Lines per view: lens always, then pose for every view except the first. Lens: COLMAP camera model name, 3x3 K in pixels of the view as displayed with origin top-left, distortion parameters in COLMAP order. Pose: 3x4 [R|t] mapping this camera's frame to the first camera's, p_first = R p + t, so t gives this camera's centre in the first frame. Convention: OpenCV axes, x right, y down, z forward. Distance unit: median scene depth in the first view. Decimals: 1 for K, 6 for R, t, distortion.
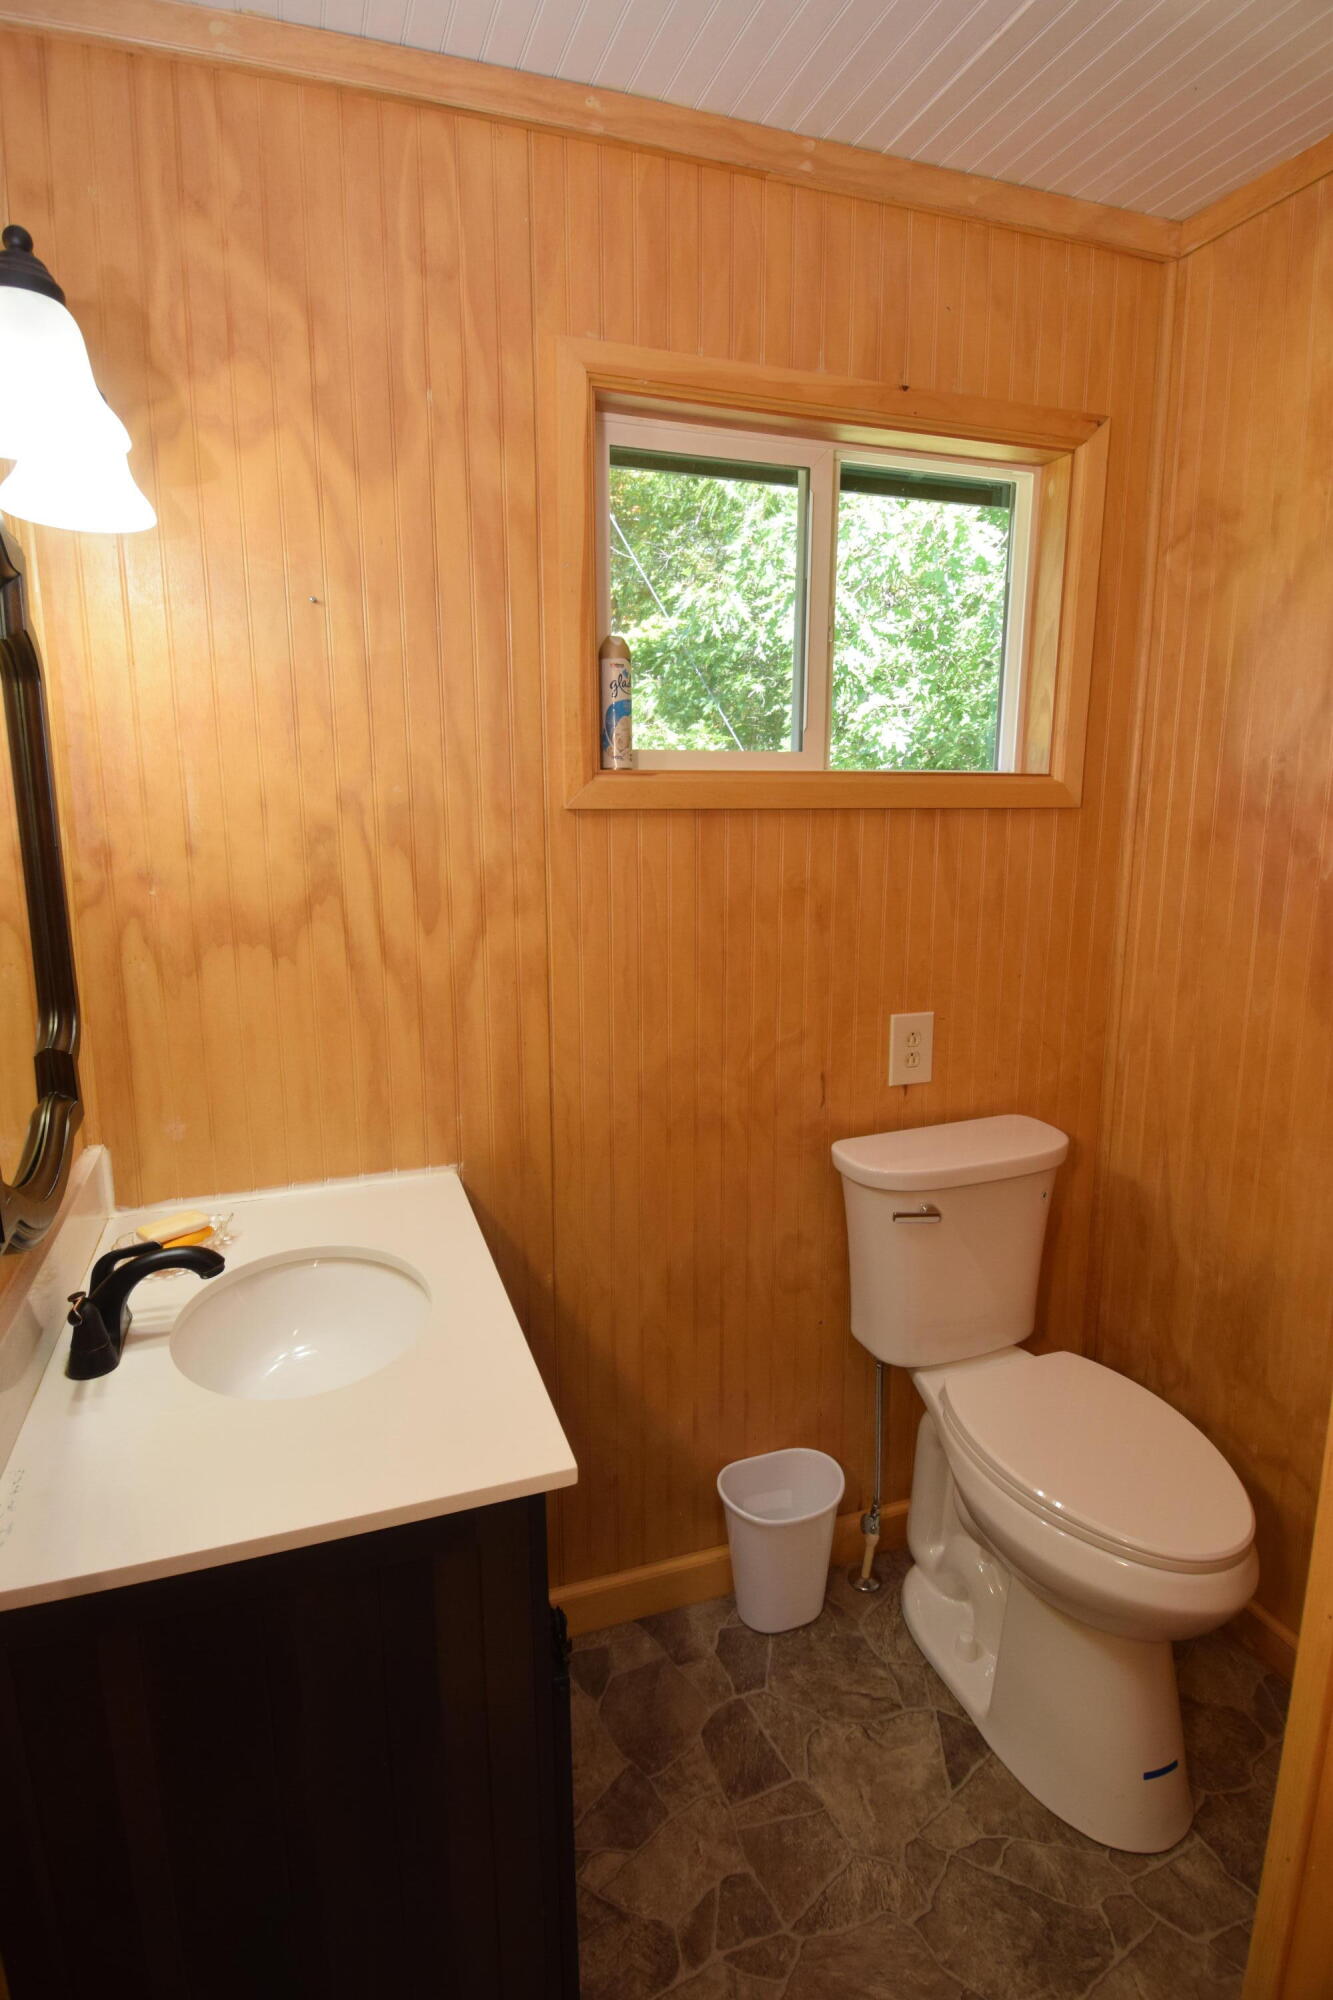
lens RADIAL K [[1033.2, 0, 664.2], [0, 1033.2, 999.0], [0, 0, 1]] dist [-0.003055, -0.016428]
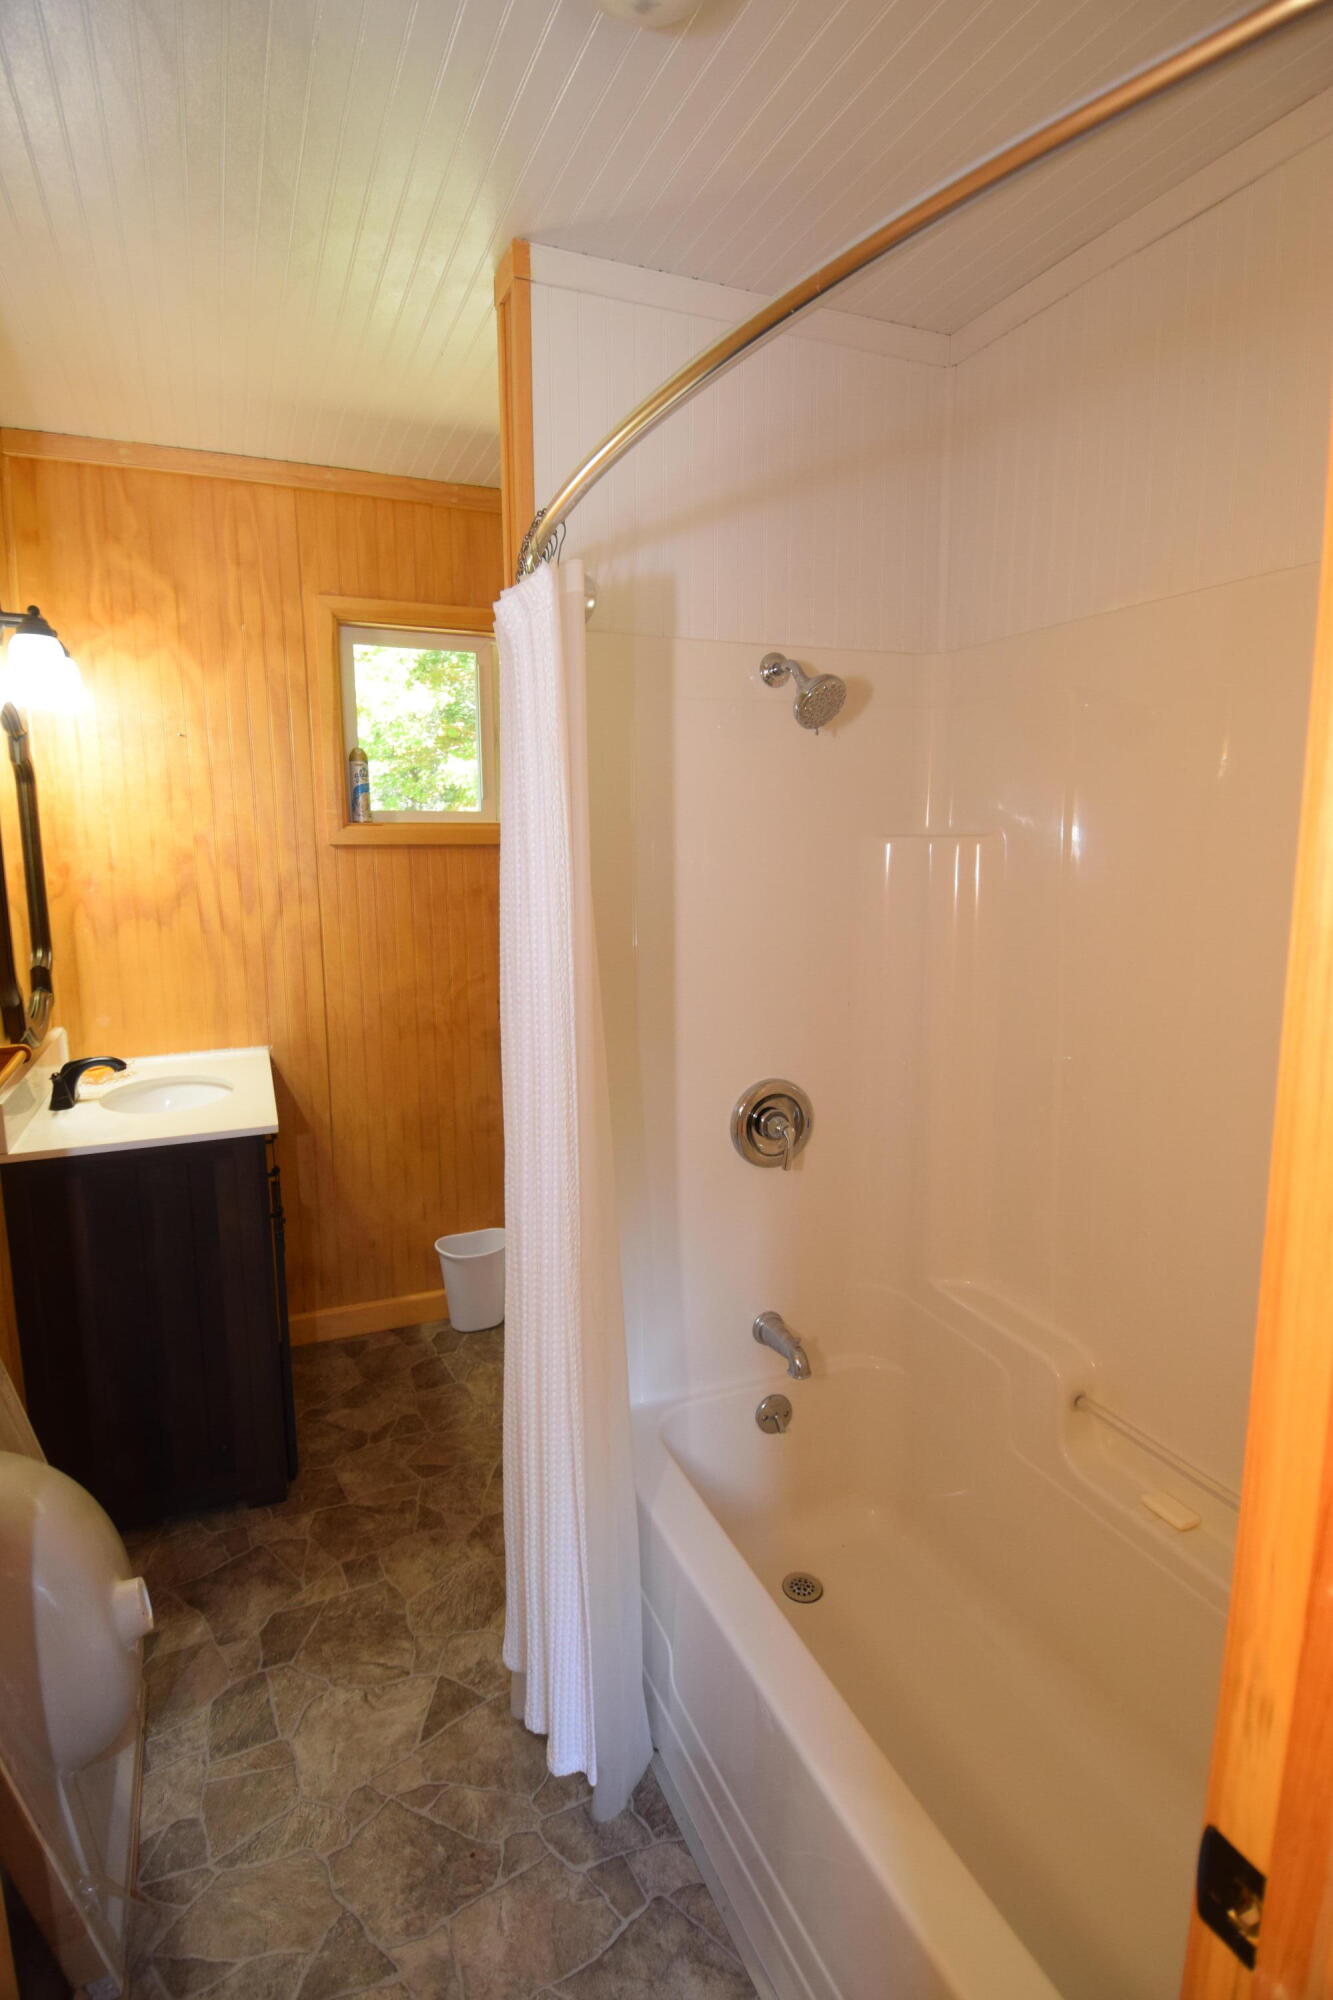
lens RADIAL K [[1033.2, 0, 680.5], [0, 1033.2, 997.2], [0, 0, 1]] dist [-0.003055, -0.016428]
pose [[0.998006, -0.010454, 0.062246, 0.435745], [0.012286, 0.999500, -0.029135, 0.153068], [-0.061910, 0.029842, 0.997635, -0.890419]]
